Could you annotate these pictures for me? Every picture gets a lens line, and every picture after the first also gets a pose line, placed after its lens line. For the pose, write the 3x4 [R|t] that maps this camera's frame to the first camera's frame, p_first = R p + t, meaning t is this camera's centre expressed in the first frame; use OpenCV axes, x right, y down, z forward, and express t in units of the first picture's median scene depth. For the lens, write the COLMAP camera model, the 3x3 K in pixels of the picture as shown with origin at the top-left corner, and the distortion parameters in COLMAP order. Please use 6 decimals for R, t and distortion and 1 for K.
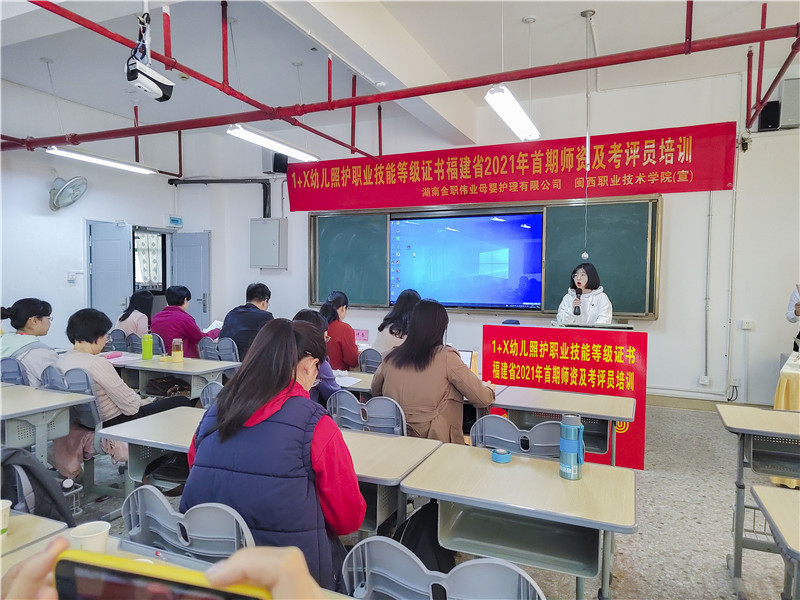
lens RADIAL K [[536.9, 0, 401.1], [0, 536.9, 302.3], [0, 0, 1]] dist [0.042309, -0.033390]
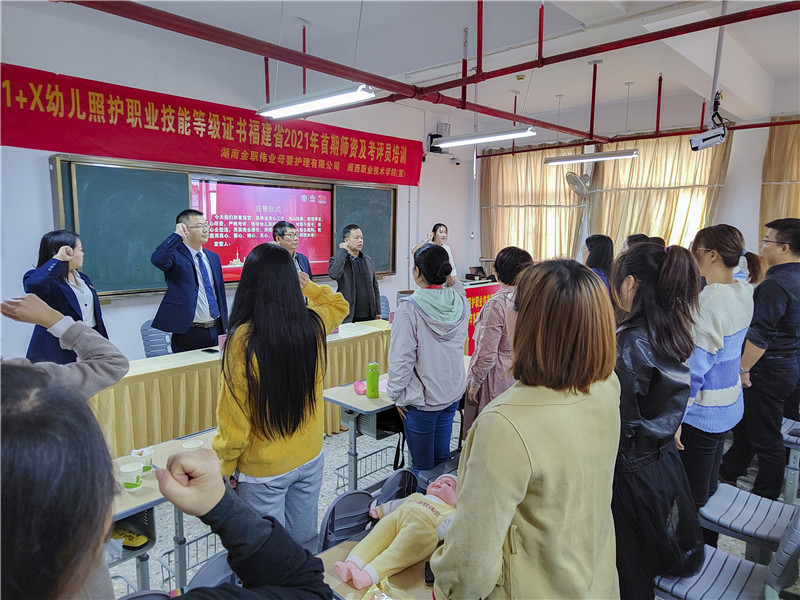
lens RADIAL K [[536.9, 0, 398.6], [0, 536.9, 300.0], [0, 0, 1]] dist [0.042309, -0.033390]
pose [[0.331115, -0.135654, 0.933788, -0.782997], [0.034489, 0.990691, 0.131691, -0.079619], [-0.942960, -0.011399, 0.332711, 0.477325]]
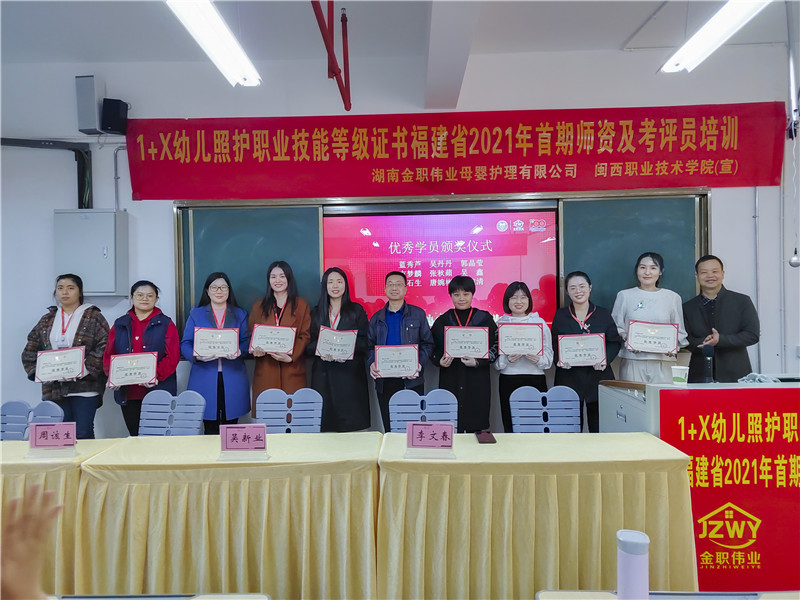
lens RADIAL K [[536.9, 0, 397.8], [0, 536.9, 303.0], [0, 0, 1]] dist [0.042309, -0.033390]
pose [[0.923130, -0.028817, 0.383408, -0.208389], [0.044757, 0.998462, -0.032717, -0.027402], [-0.381875, 0.047362, 0.923000, 0.420250]]
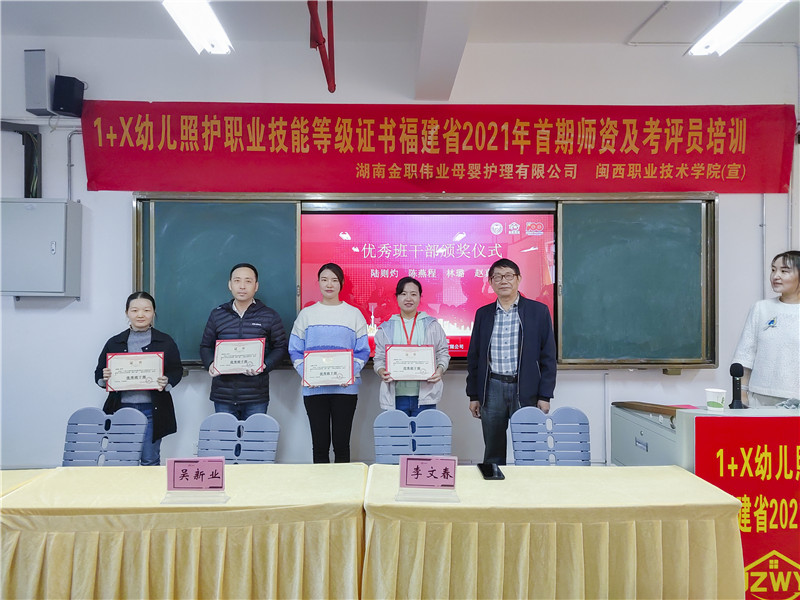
lens RADIAL K [[536.9, 0, 397.5], [0, 536.9, 301.4], [0, 0, 1]] dist [0.042309, -0.033390]
pose [[0.906156, -0.005560, 0.422906, -0.192446], [0.029119, 0.998361, -0.049267, -0.028974], [-0.421939, 0.056958, 0.904833, 0.482539]]
